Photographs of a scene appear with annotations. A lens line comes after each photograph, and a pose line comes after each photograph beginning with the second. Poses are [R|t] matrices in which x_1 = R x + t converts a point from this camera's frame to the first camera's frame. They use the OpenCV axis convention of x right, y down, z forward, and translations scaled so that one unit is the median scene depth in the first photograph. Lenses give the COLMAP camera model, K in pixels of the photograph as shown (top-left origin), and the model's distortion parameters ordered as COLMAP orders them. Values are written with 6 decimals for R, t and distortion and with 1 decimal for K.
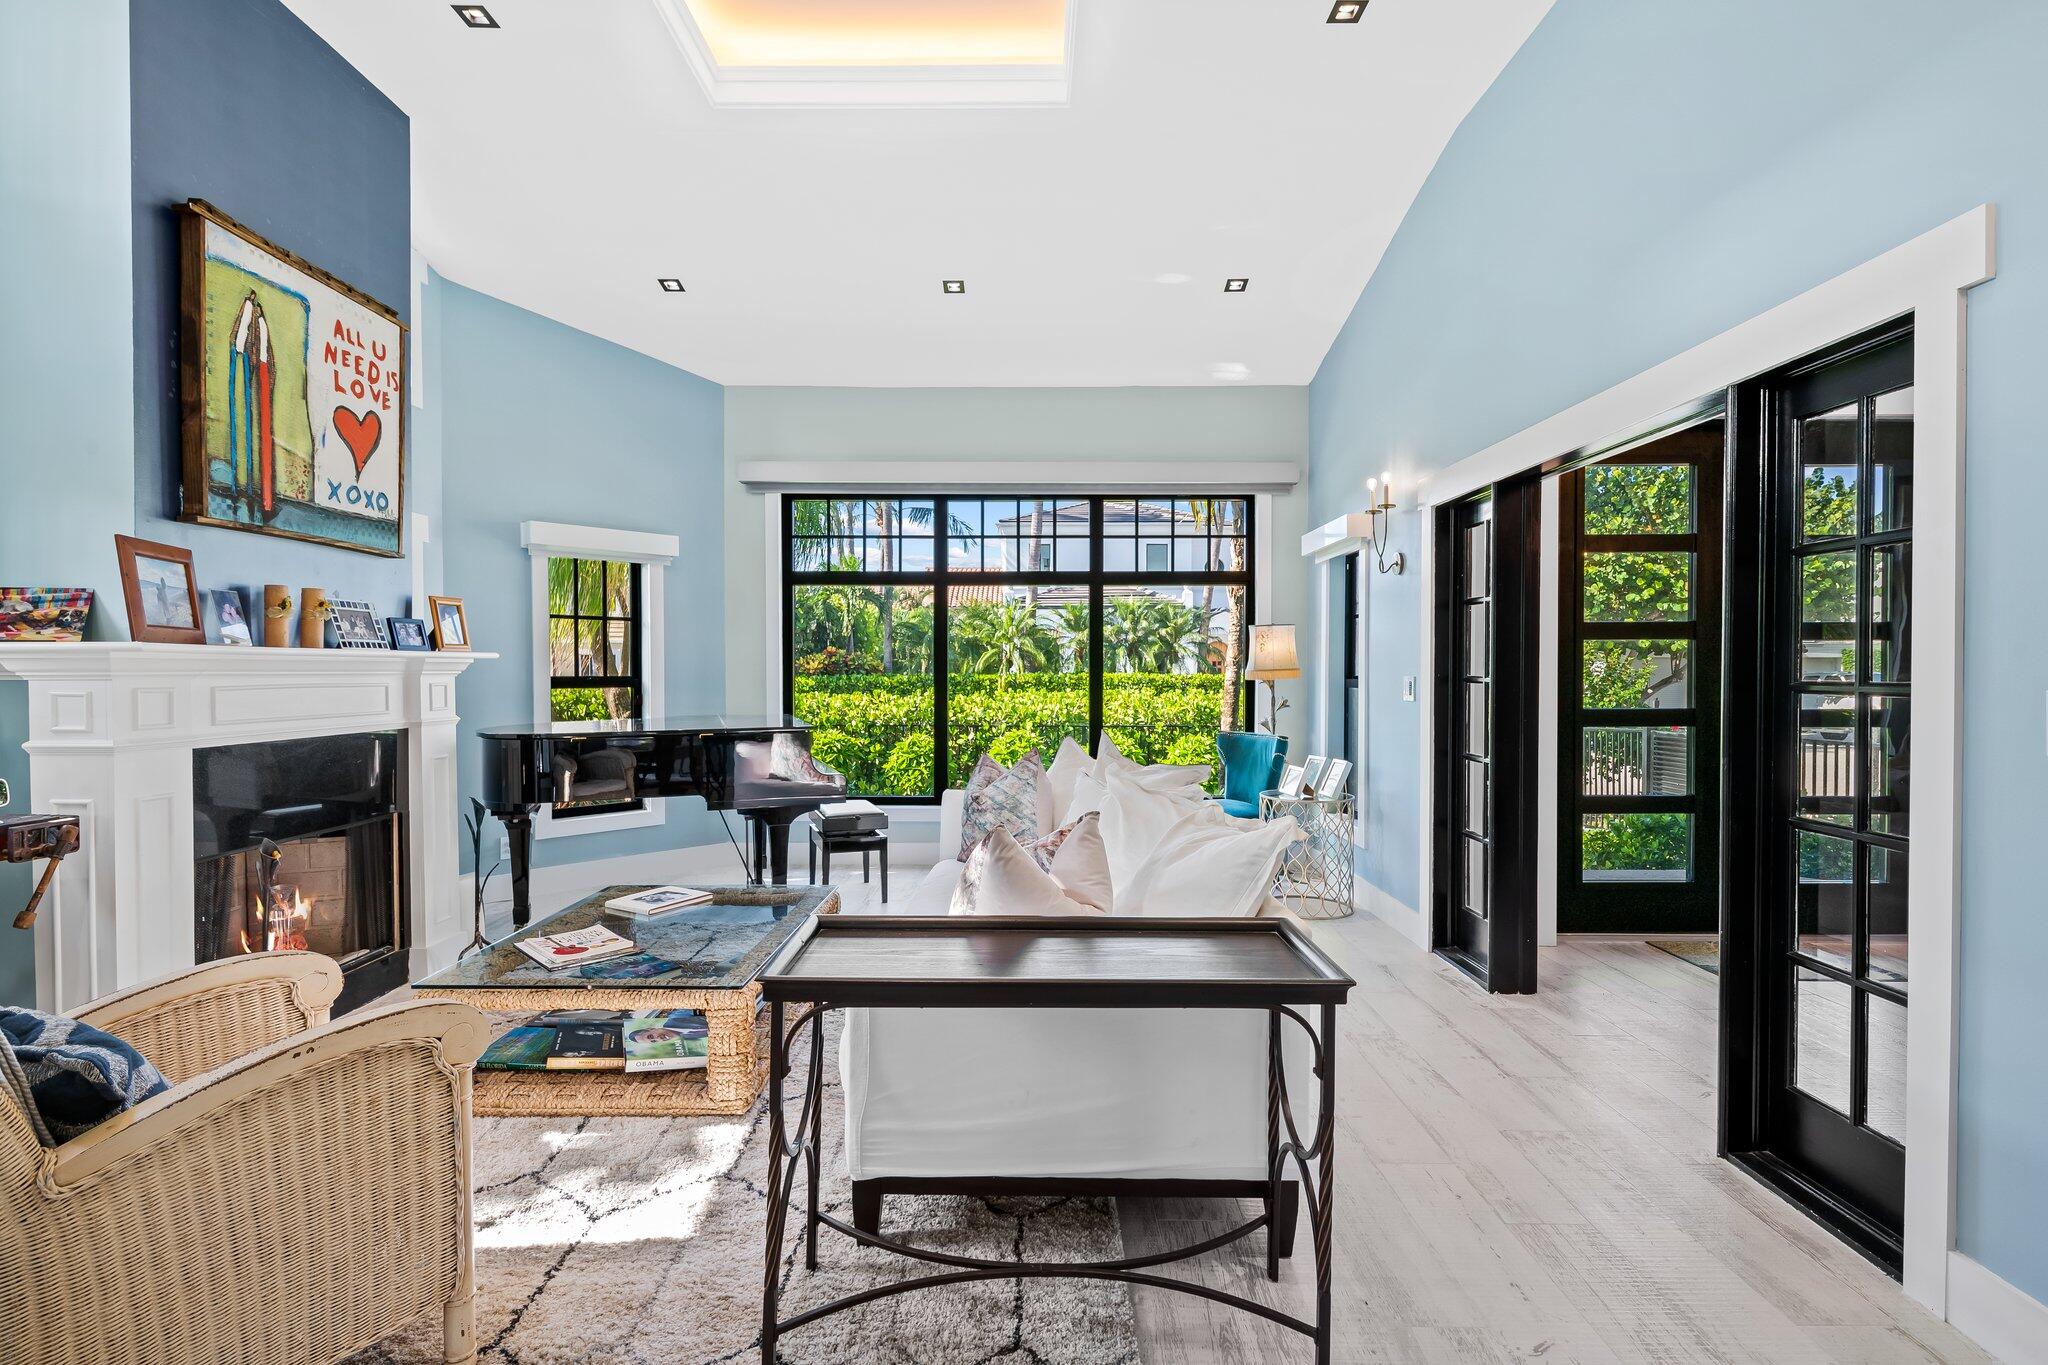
lens RADIAL K [[999.9, 0, 1026.2], [0, 999.9, 687.1], [0, 0, 1]] dist [0.000220, -0.000026]
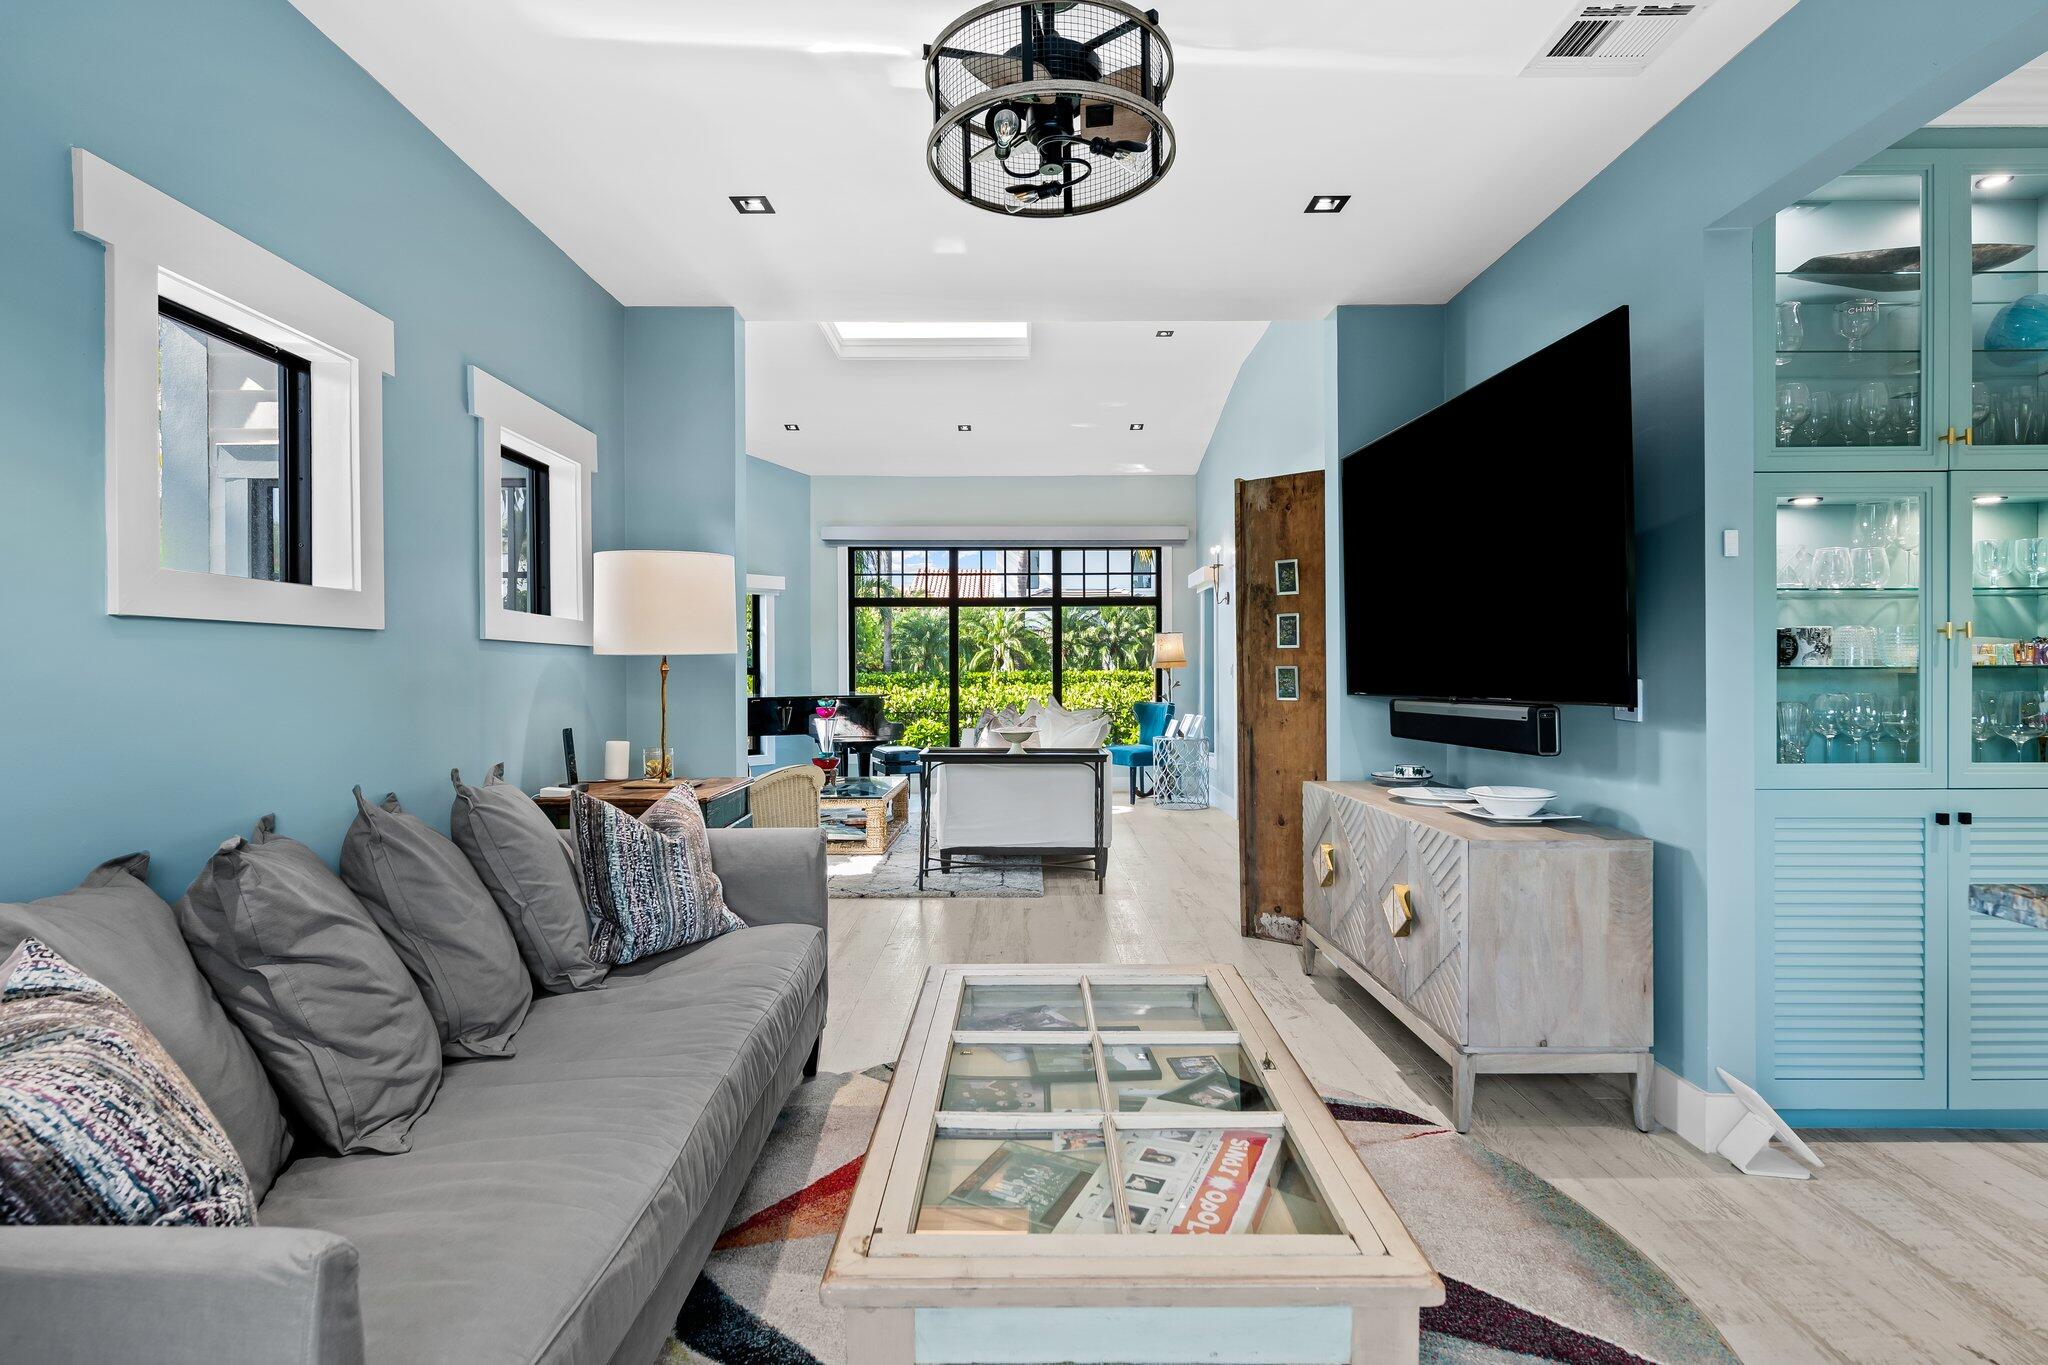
lens RADIAL K [[1002.5, 0, 1023.3], [0, 1002.5, 676.3], [0, 0, 1]] dist [-0.001105, -0.000343]
pose [[0.999975, -0.004143, 0.005659, 0.009787], [0.004203, 0.999935, -0.010565, 0.018610], [-0.005615, 0.010589, 0.999928, -0.501030]]
